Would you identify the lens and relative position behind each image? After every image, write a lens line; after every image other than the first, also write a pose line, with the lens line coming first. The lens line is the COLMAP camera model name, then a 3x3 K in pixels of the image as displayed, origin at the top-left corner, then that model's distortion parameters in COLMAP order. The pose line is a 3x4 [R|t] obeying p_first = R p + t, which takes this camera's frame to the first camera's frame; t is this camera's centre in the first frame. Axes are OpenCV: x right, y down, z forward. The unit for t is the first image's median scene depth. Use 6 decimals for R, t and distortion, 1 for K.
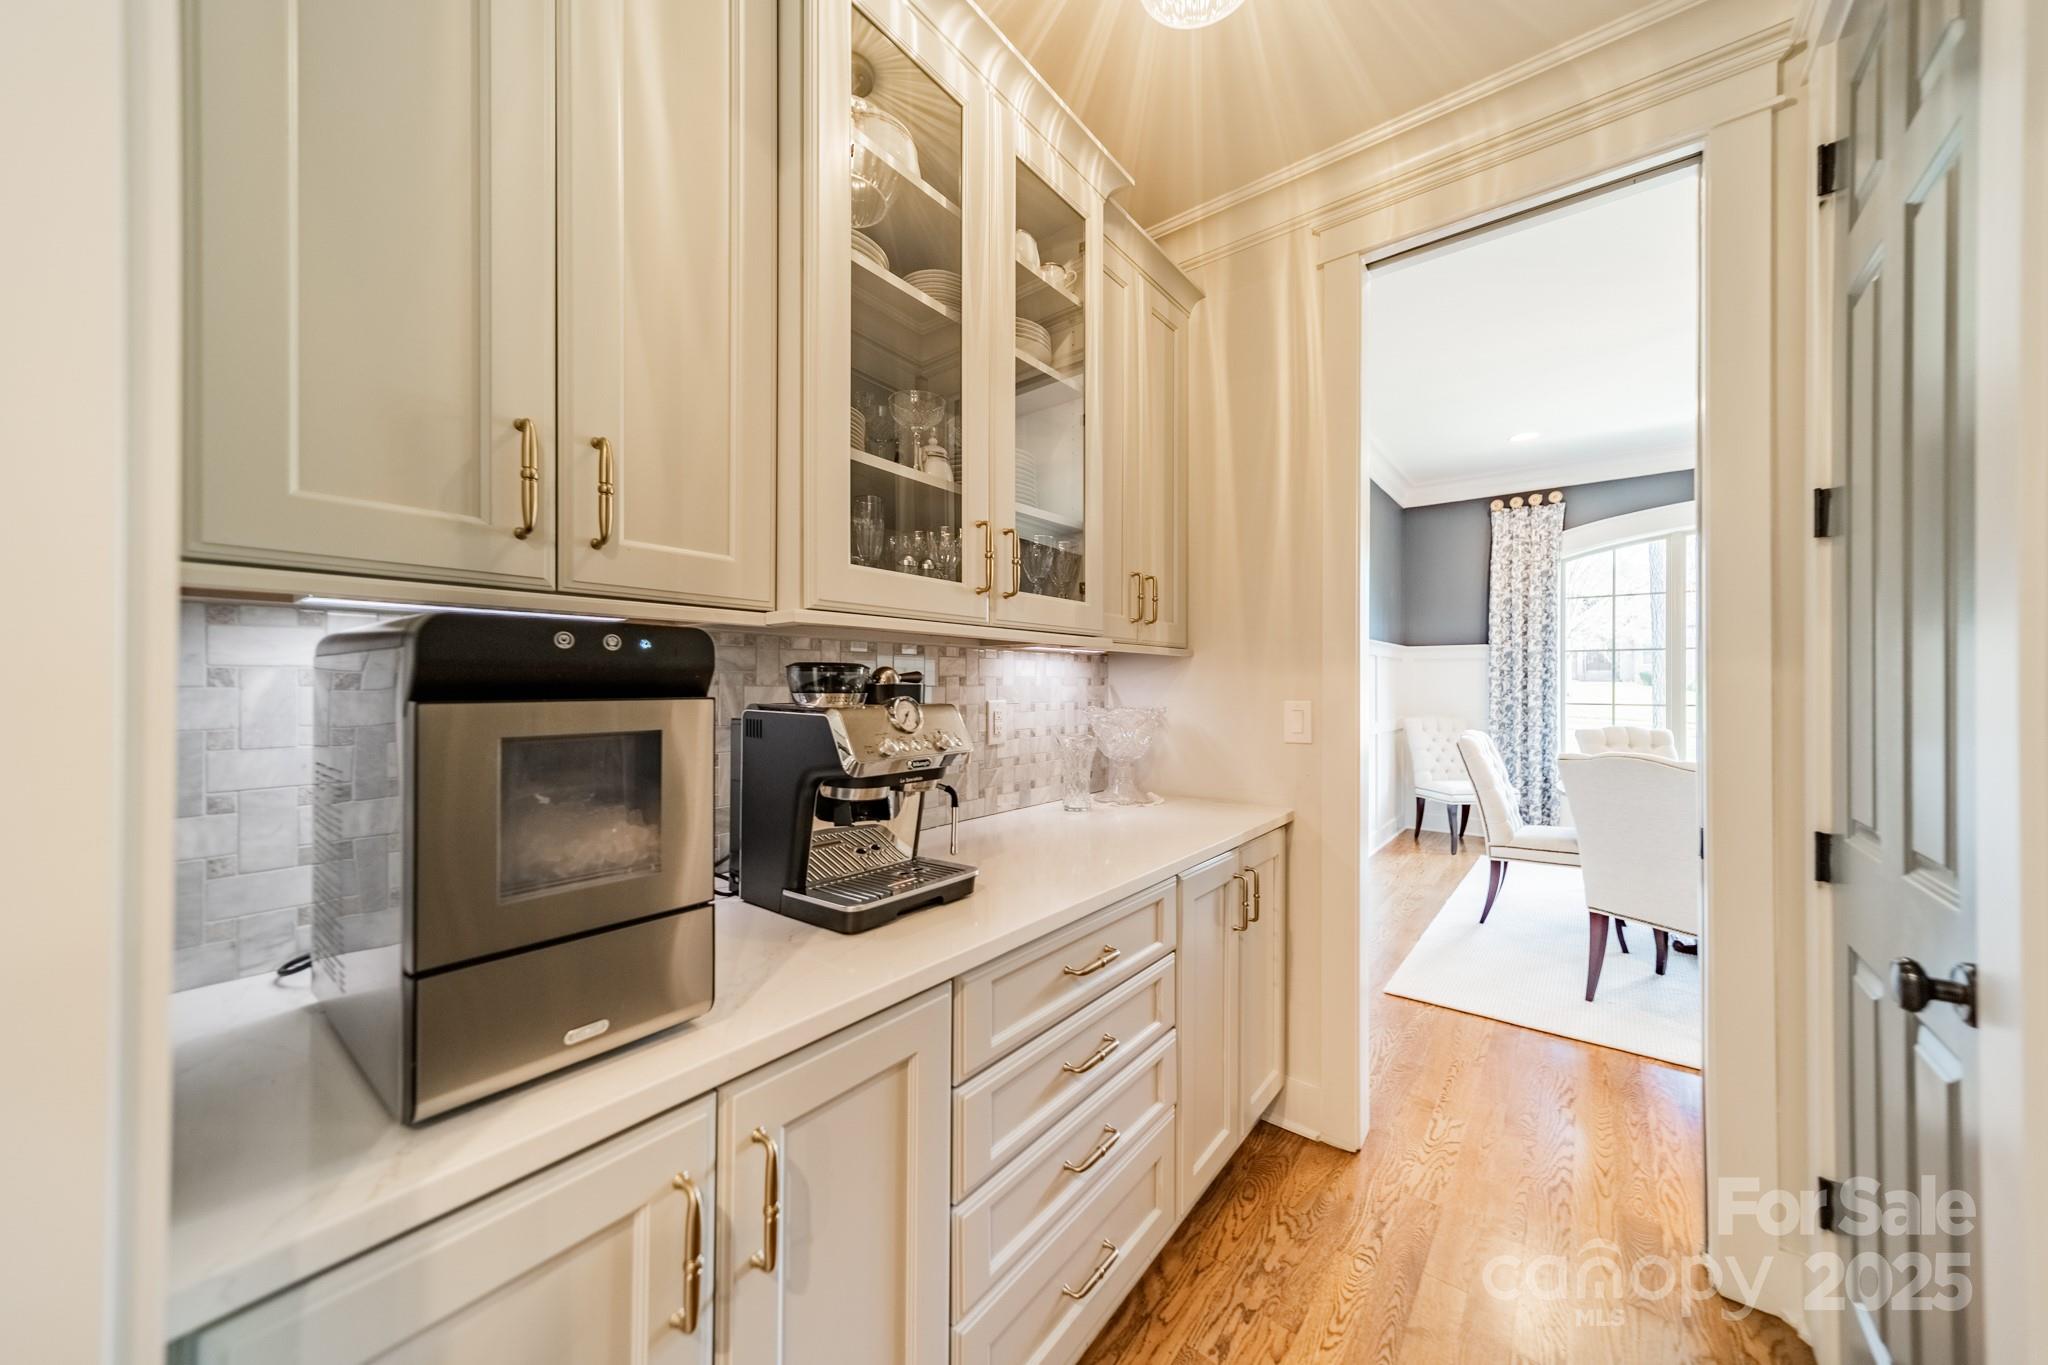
lens RADIAL K [[717.3, 0, 1032.9], [0, 717.3, 682.5], [0, 0, 1]] dist [0.008483, -0.000305]
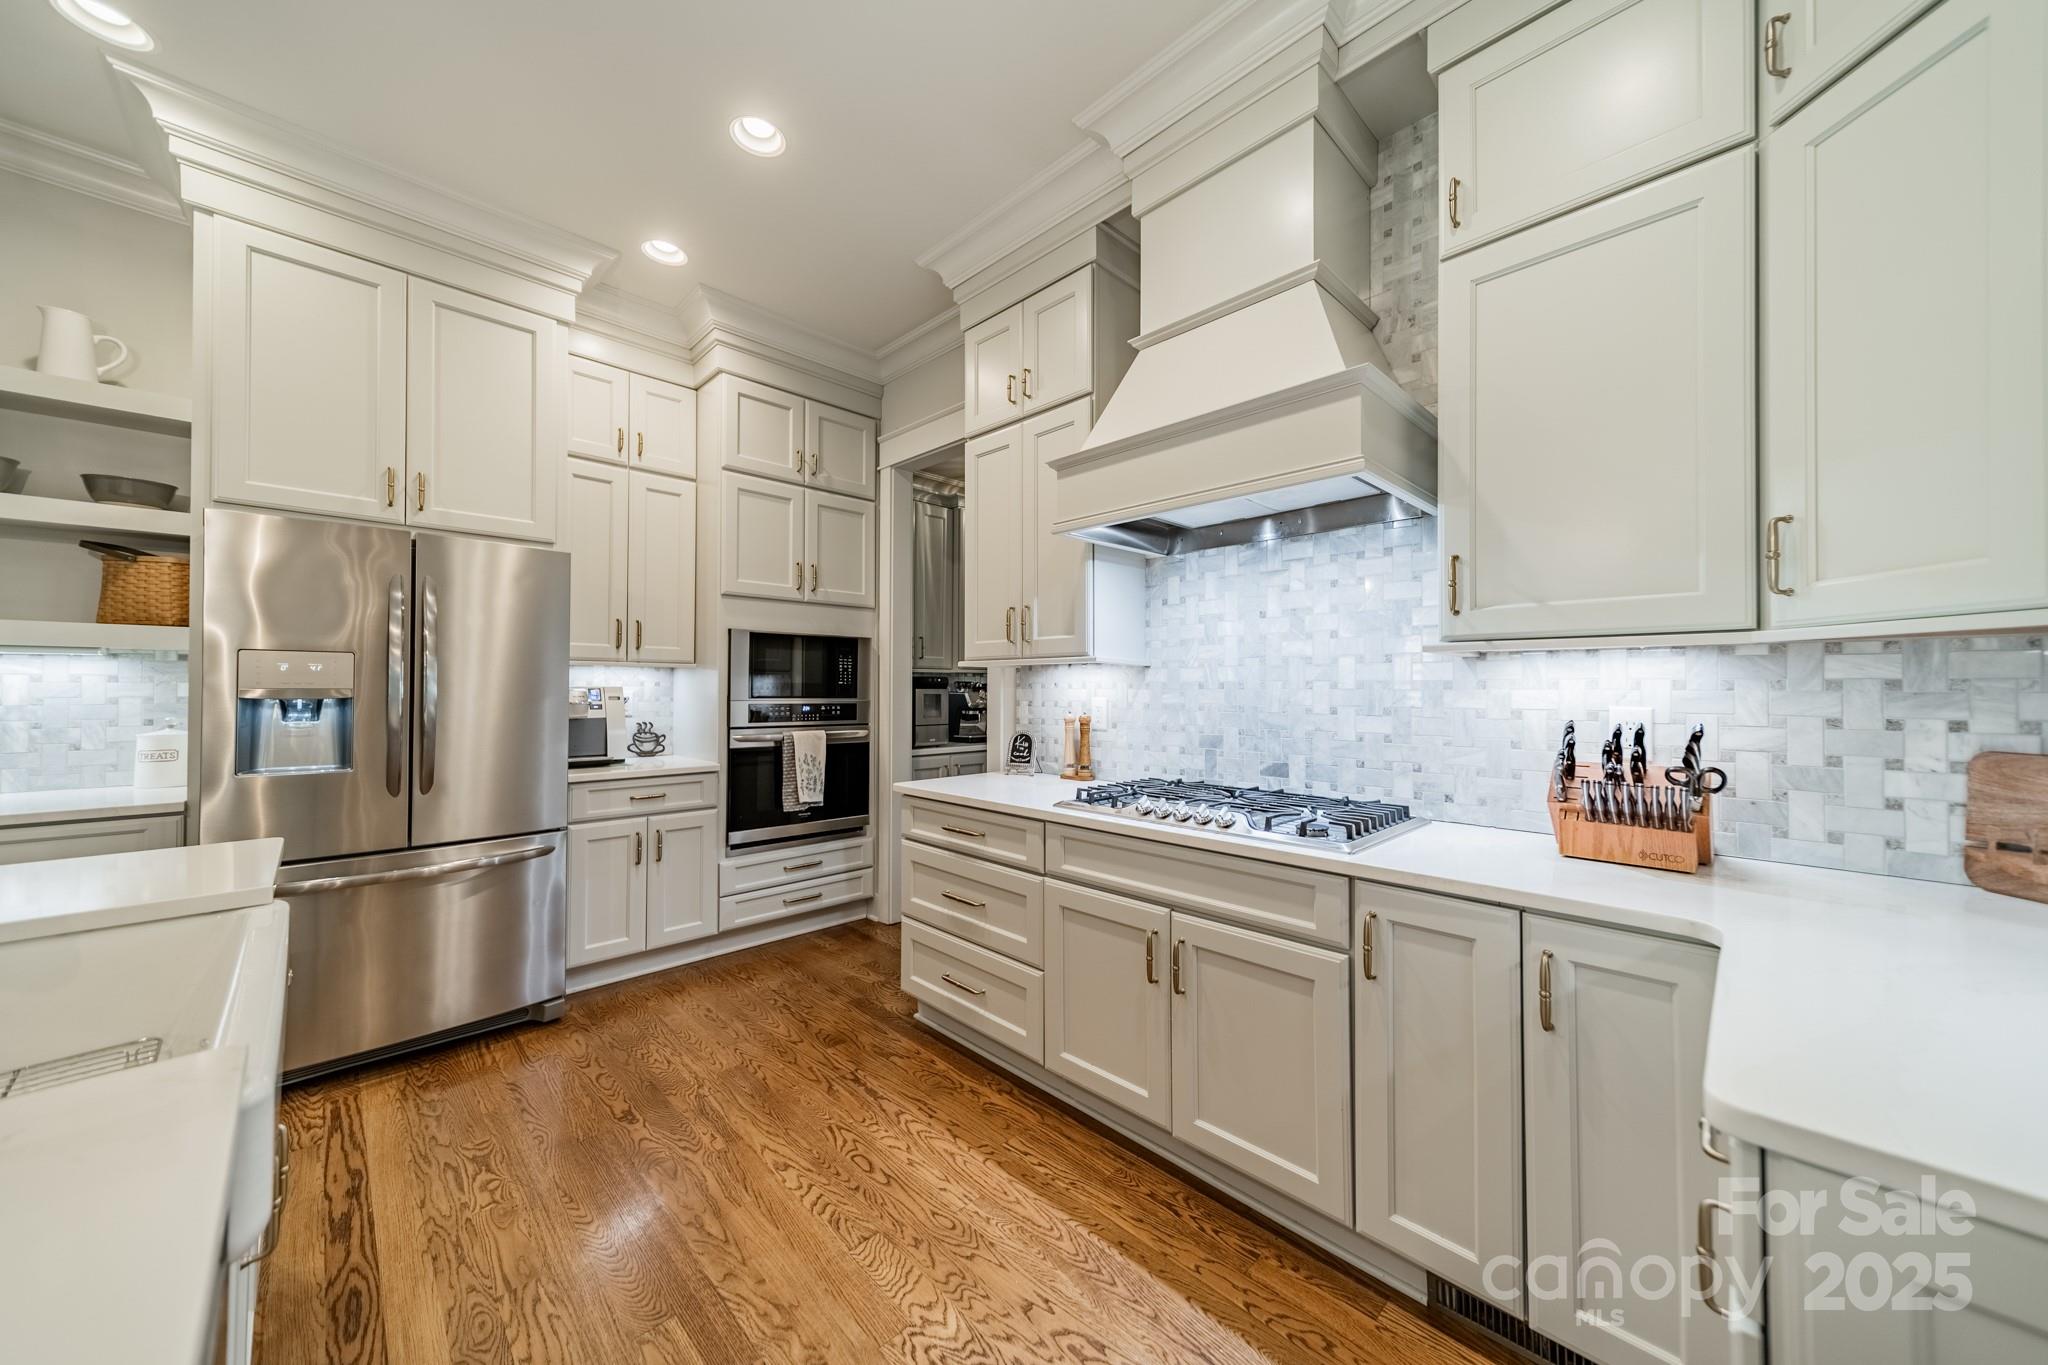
lens RADIAL K [[717.3, 0, 1034.6], [0, 717.3, 682.9], [0, 0, 1]] dist [0.008483, -0.000305]
pose [[0.992281, -0.001165, -0.124007, 0.125265], [0.000343, 0.999978, -0.006649, 0.001345], [0.124012, 0.006556, 0.992259, -0.605633]]
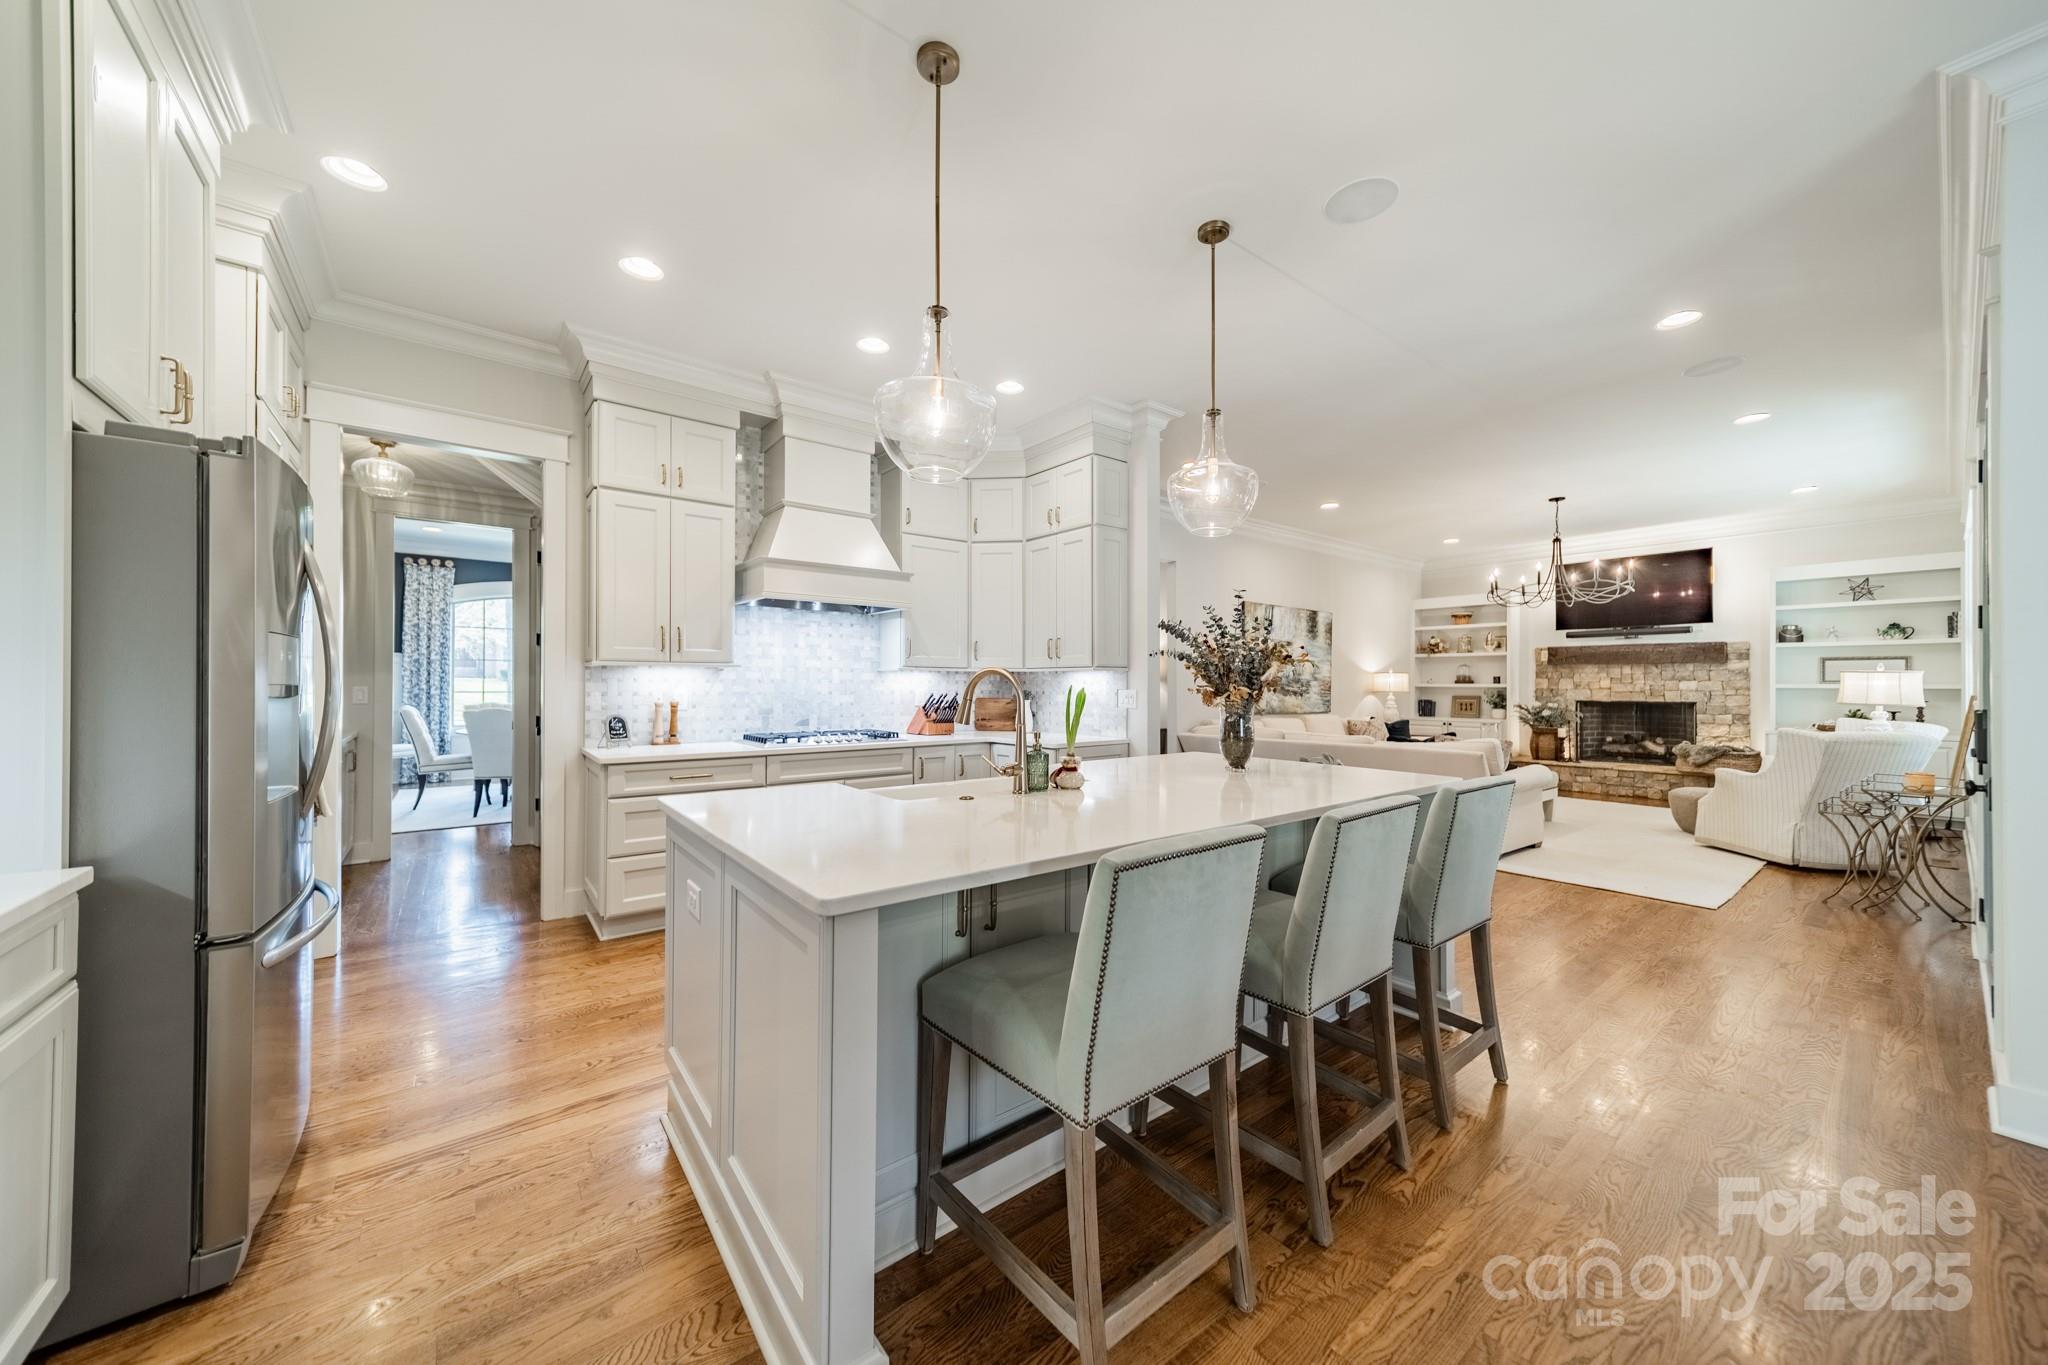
lens RADIAL K [[717.3, 0, 1031.7], [0, 717.3, 677.2], [0, 0, 1]] dist [0.008483, -0.000305]
pose [[0.234773, 0.006530, 0.972028, -0.528126], [-0.004834, 0.999973, -0.005550, -0.001362], [-0.972038, -0.003396, 0.234799, -0.636324]]
